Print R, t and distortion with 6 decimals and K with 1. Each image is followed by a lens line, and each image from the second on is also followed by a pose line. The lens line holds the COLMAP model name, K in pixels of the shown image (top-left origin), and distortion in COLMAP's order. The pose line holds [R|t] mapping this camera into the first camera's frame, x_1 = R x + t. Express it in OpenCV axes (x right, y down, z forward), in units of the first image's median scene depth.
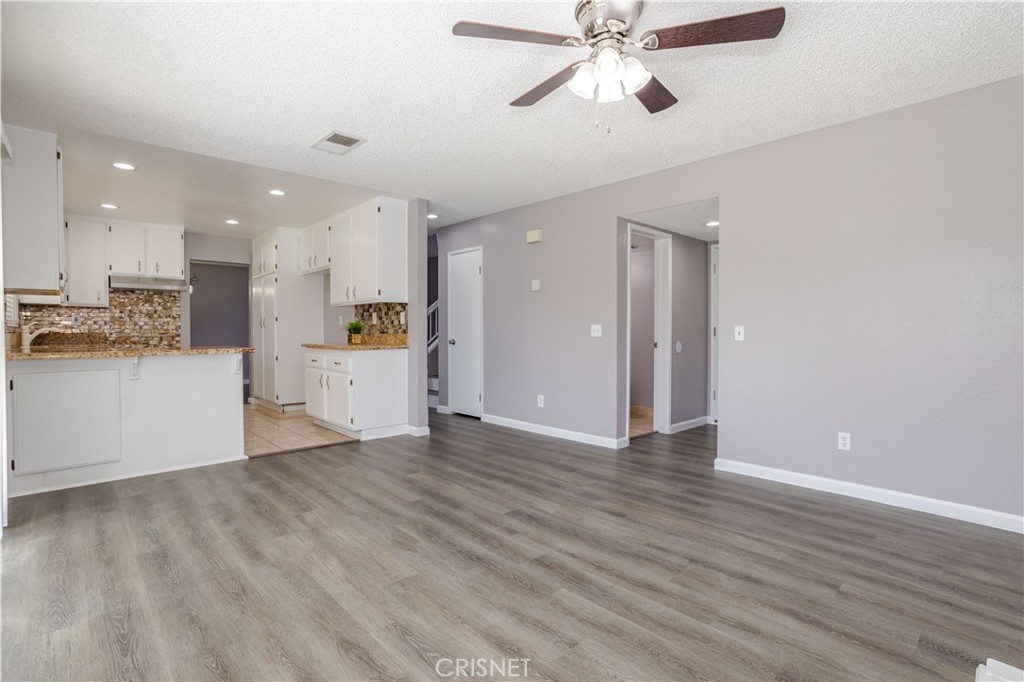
lens RADIAL K [[487.3, 0, 509.0], [0, 487.3, 336.8], [0, 0, 1]] dist [-0.029424, 0.013902]
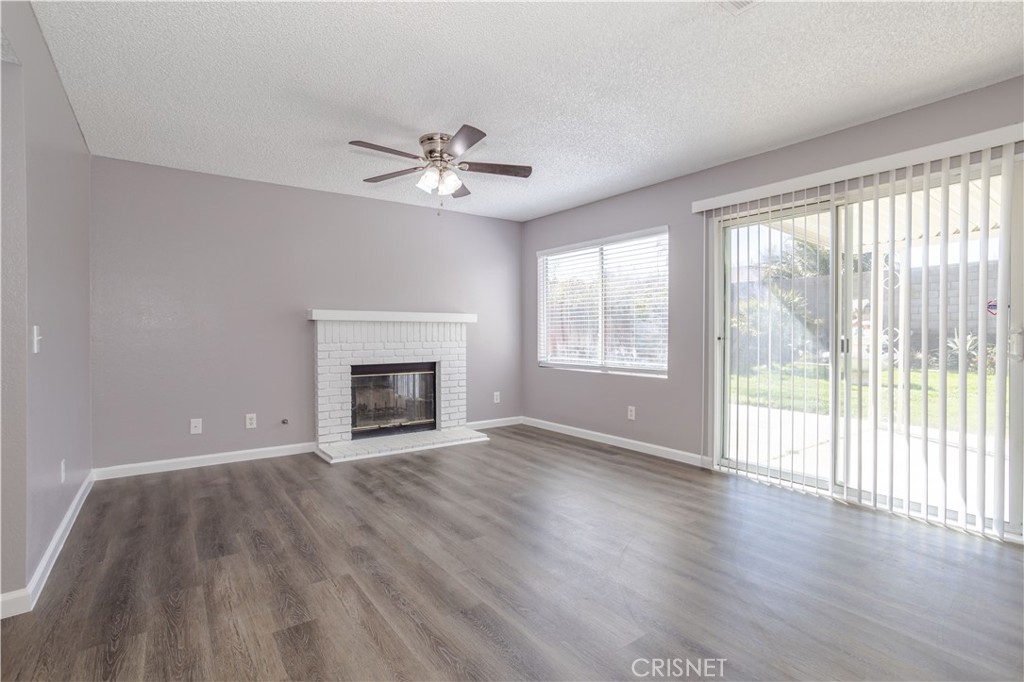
lens RADIAL K [[487.3, 0, 510.9], [0, 487.3, 341.7], [0, 0, 1]] dist [-0.029424, 0.013902]
pose [[-0.992969, 0.002755, 0.118342, -0.176986], [0.006158, 0.999578, 0.028400, -0.025481], [-0.118214, 0.028930, -0.992567, 1.956498]]
